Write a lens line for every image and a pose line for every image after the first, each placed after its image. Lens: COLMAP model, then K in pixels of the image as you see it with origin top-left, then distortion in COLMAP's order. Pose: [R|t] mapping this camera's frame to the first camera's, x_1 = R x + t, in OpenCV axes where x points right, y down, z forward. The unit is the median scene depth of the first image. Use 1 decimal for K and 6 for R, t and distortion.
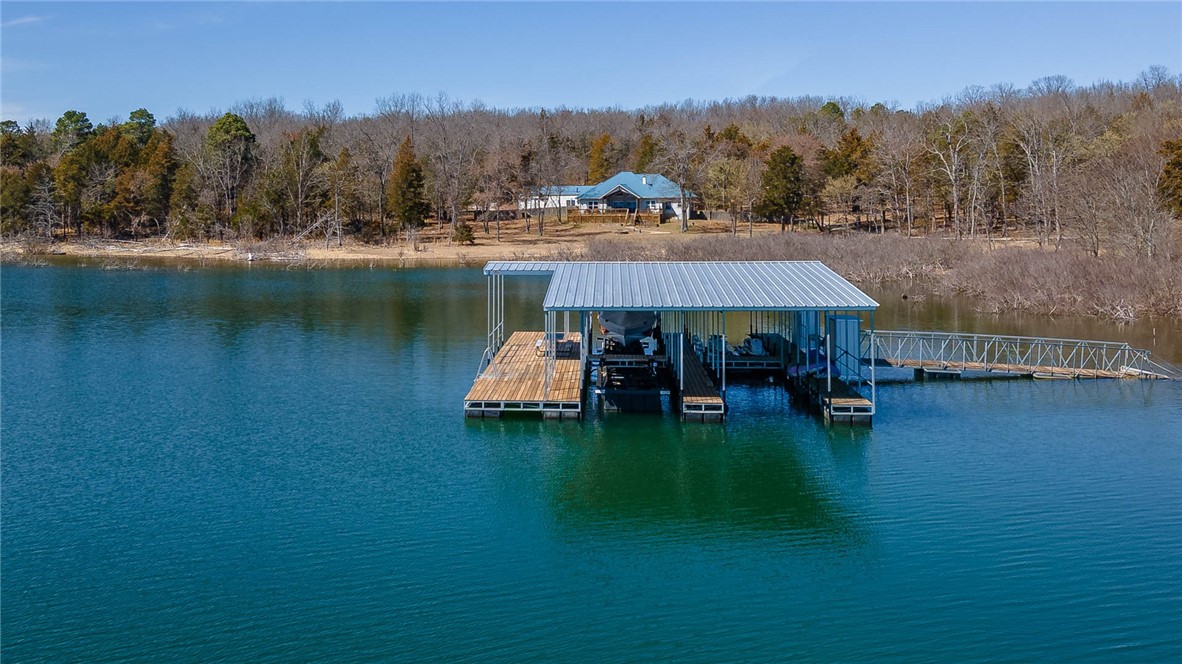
lens RADIAL K [[861.5, 0, 591.0], [0, 861.5, 332.0], [0, 0, 1]] dist [0.050202, -0.000593]
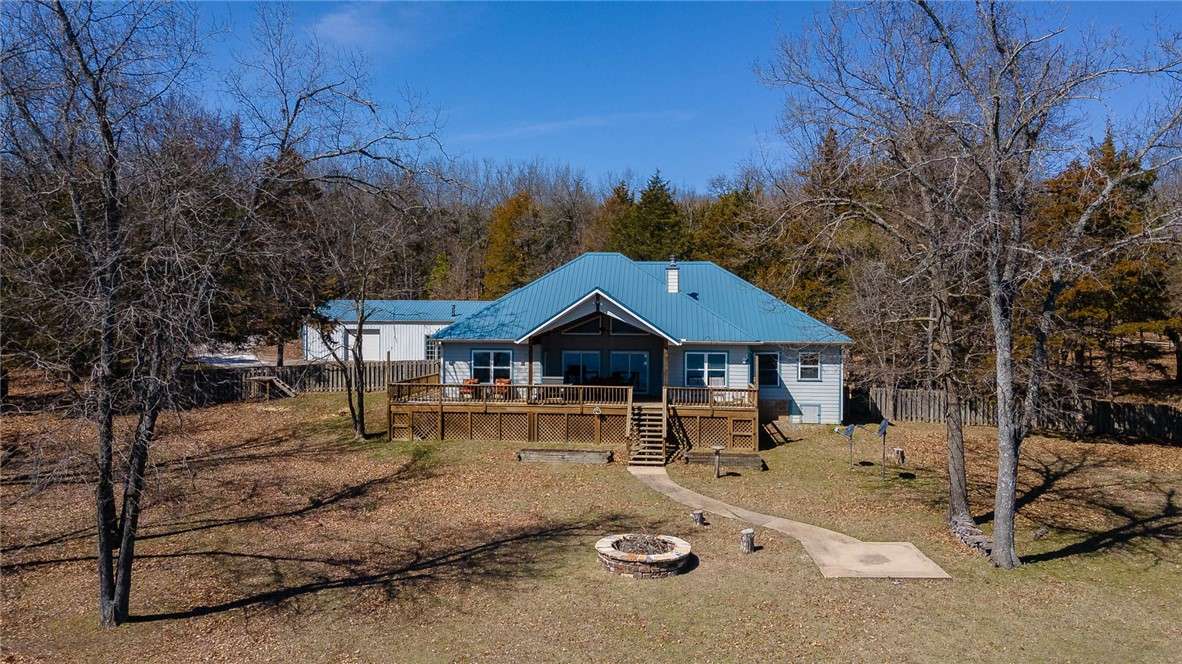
lens RADIAL K [[861.5, 0, 591.0], [0, 861.5, 332.0], [0, 0, 1]] dist [0.050202, -0.000593]
pose [[0.993250, 0.012147, 0.115359, 0.002131], [0.003743, 0.990628, -0.136540, -0.121515], [-0.115936, 0.136050, 0.983895, 0.733219]]
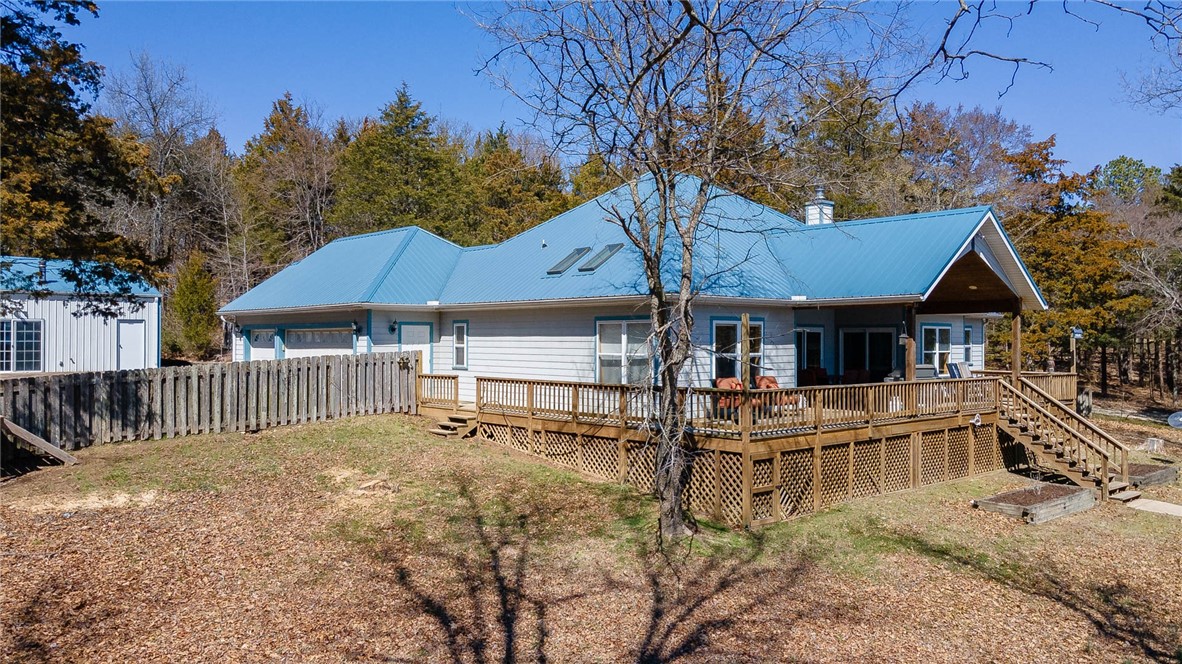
lens RADIAL K [[861.5, 0, 591.0], [0, 861.5, 332.0], [0, 0, 1]] dist [0.050202, -0.000593]
pose [[0.547457, 0.021667, 0.836553, -0.126699], [0.114537, 0.988317, -0.100553, -0.140207], [-0.828958, 0.150865, 0.538579, 0.952853]]
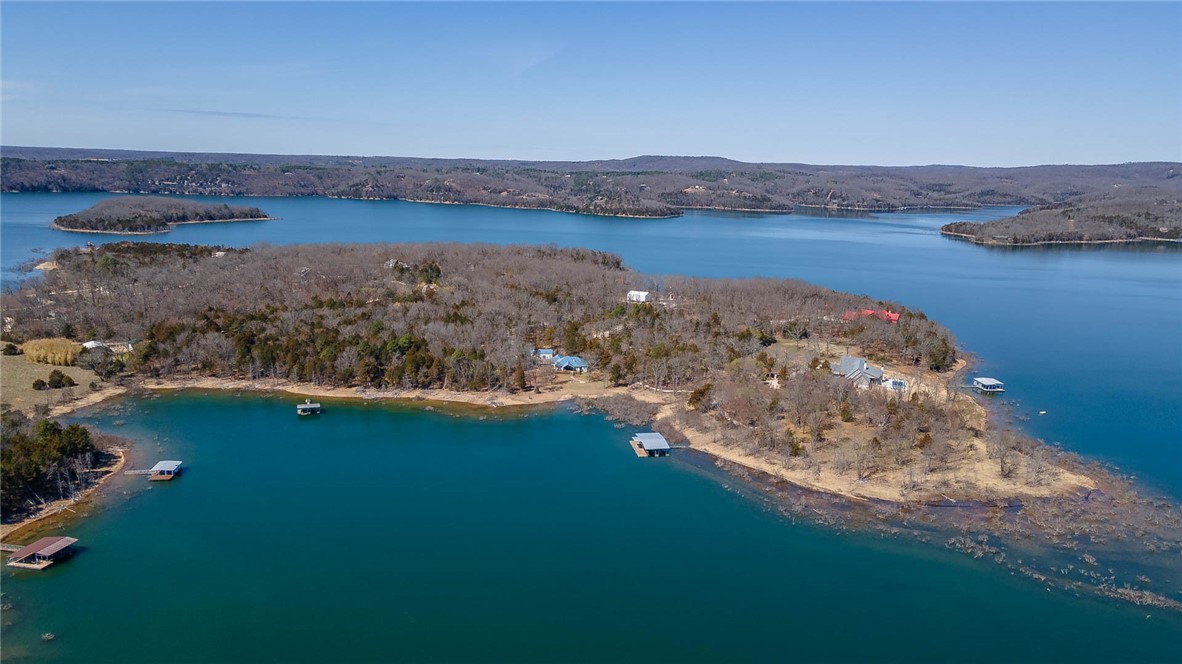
lens RADIAL K [[861.5, 0, 591.0], [0, 861.5, 332.0], [0, 0, 1]] dist [0.050202, -0.000593]
pose [[0.976356, -0.022823, 0.214963, -0.615489], [0.012190, 0.998641, 0.050662, -0.467745], [-0.215827, -0.046844, 0.975307, -2.395679]]
